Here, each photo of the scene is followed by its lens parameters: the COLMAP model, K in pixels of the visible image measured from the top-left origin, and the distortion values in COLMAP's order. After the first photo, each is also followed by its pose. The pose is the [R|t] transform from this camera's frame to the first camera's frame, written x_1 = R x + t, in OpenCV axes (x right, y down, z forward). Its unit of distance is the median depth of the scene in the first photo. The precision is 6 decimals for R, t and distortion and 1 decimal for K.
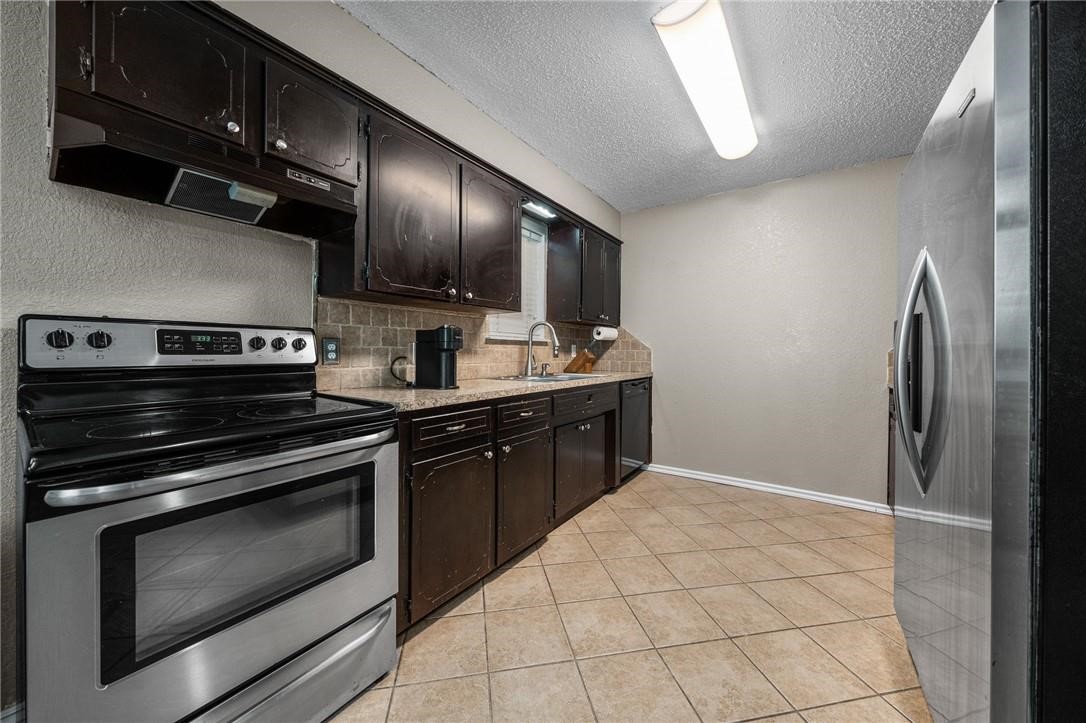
lens RADIAL K [[377.1, 0, 535.3], [0, 377.1, 350.4], [0, 0, 1]] dist [-0.005340, 0.000453]
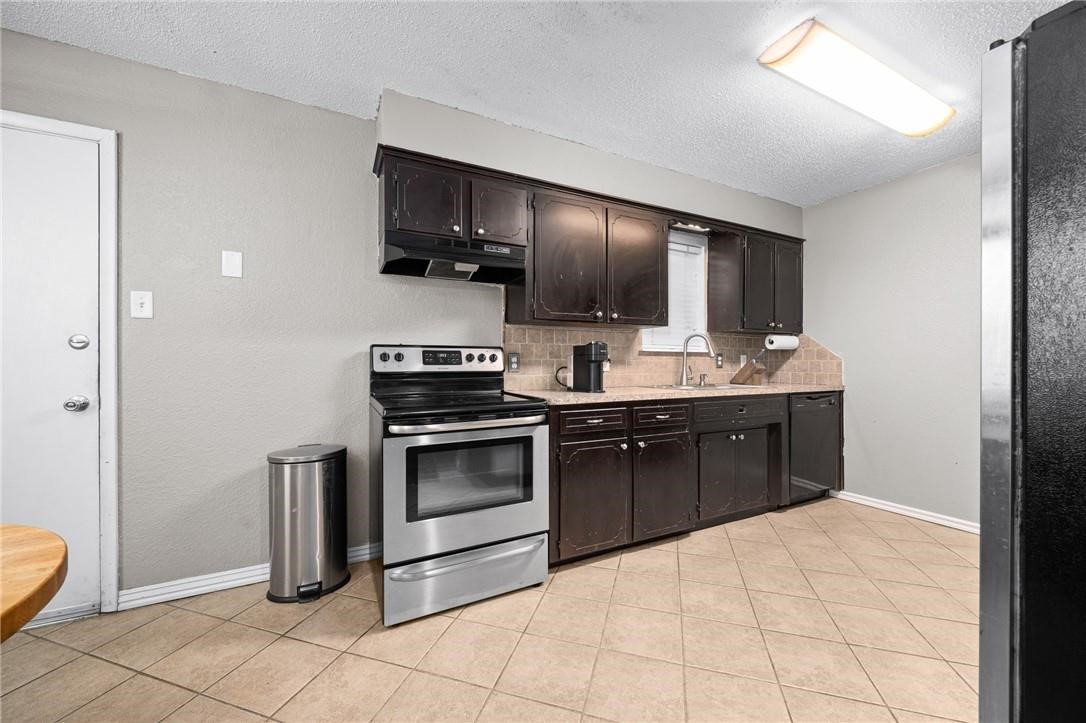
lens RADIAL K [[401.9, 0, 541.9], [0, 401.9, 360.5], [0, 0, 1]] dist [-0.001437, -0.000199]
pose [[0.888872, -0.007377, -0.458097, 0.203840], [0.005690, 0.999971, -0.005063, 0.001966], [0.458121, 0.001894, 0.888888, -0.242325]]
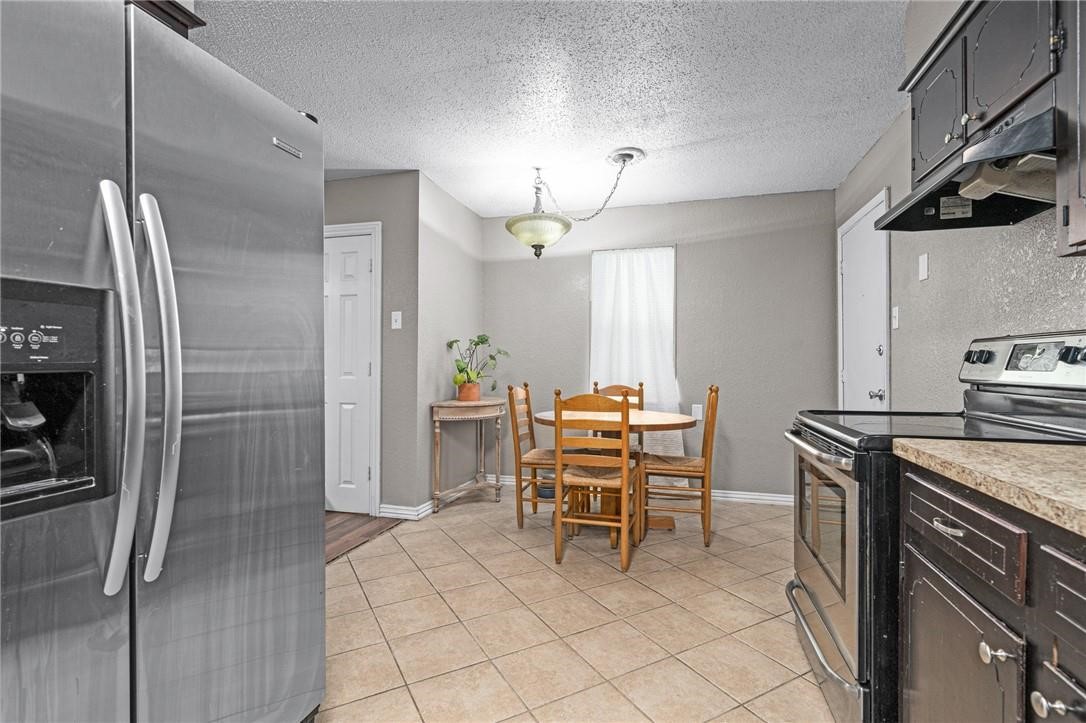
lens RADIAL K [[474.7, 0, 544.2], [0, 474.7, 363.4], [0, 0, 1]] dist [-0.001227, 0.000032]
pose [[-0.945785, -0.009774, -0.324647, 0.359478], [-0.009569, 0.999952, -0.002228, 0.005641], [0.324653, 0.000999, -0.945833, 1.087076]]
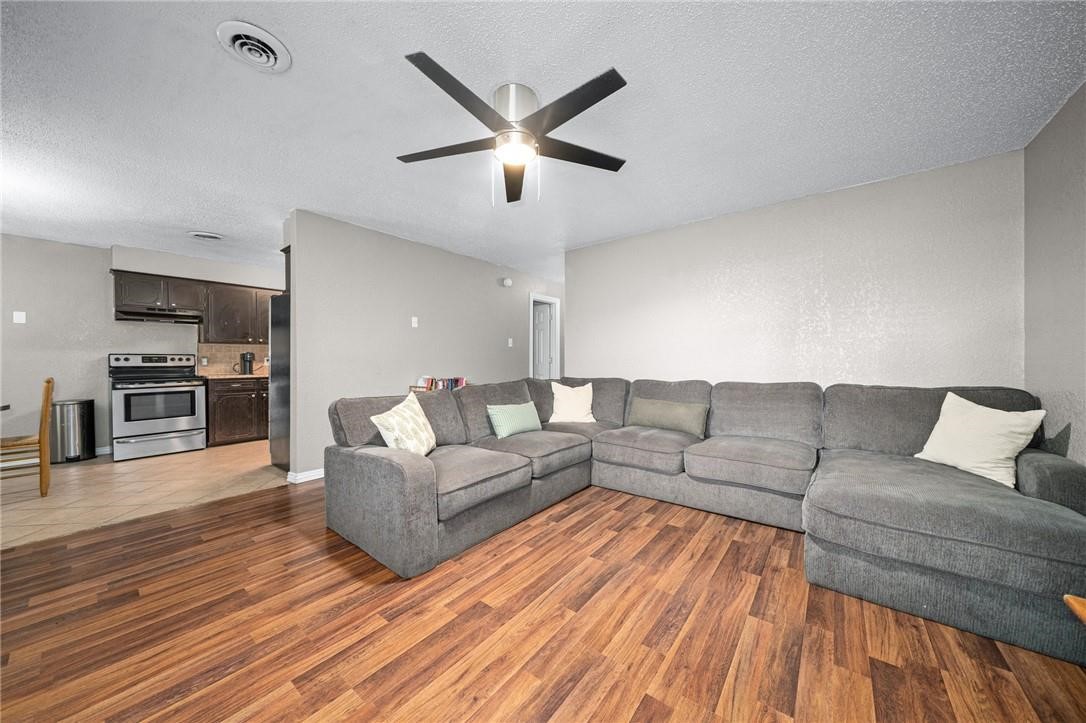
lens RADIAL K [[377.1, 0, 547.4], [0, 377.1, 360.9], [0, 0, 1]] dist [-0.005340, 0.000453]
pose [[0.998680, -0.011348, -0.050100, 1.993862], [0.011459, 0.999932, 0.001931, 0.018739], [0.050075, -0.002503, 0.998742, -1.569327]]
